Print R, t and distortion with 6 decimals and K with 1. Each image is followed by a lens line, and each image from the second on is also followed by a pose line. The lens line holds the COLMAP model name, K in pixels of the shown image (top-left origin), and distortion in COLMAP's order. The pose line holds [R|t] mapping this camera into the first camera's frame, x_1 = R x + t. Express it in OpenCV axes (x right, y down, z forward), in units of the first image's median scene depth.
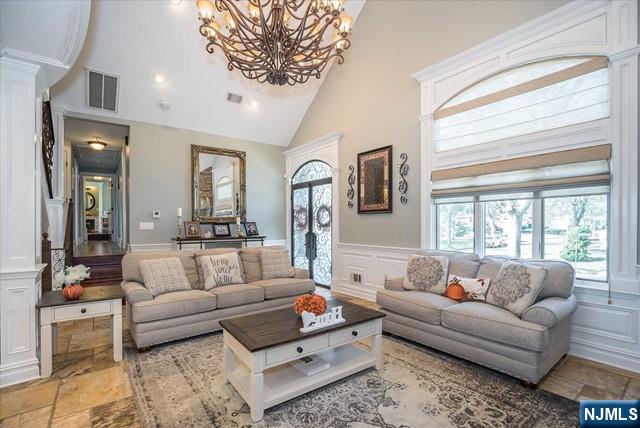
lens RADIAL K [[296.8, 0, 321.7], [0, 296.8, 219.8], [0, 0, 1]] dist [-0.013051, 0.000496]
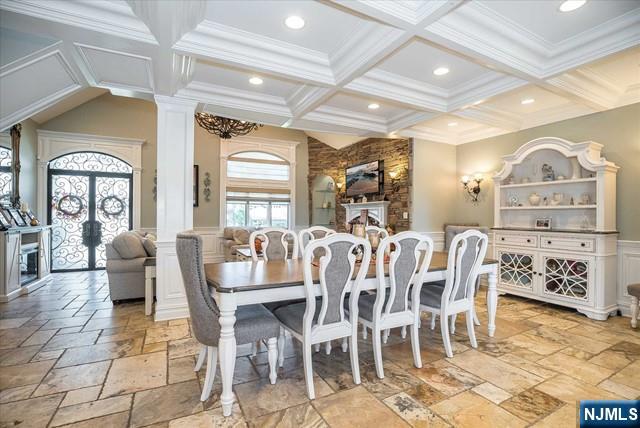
lens RADIAL K [[296.8, 0, 318.7], [0, 296.8, 214.5], [0, 0, 1]] dist [-0.013051, 0.000496]
pose [[0.190517, 0.006793, 0.981660, -0.961149], [-0.019812, 0.999799, -0.003074, 0.009338], [-0.981484, -0.018863, 0.190613, 0.023431]]
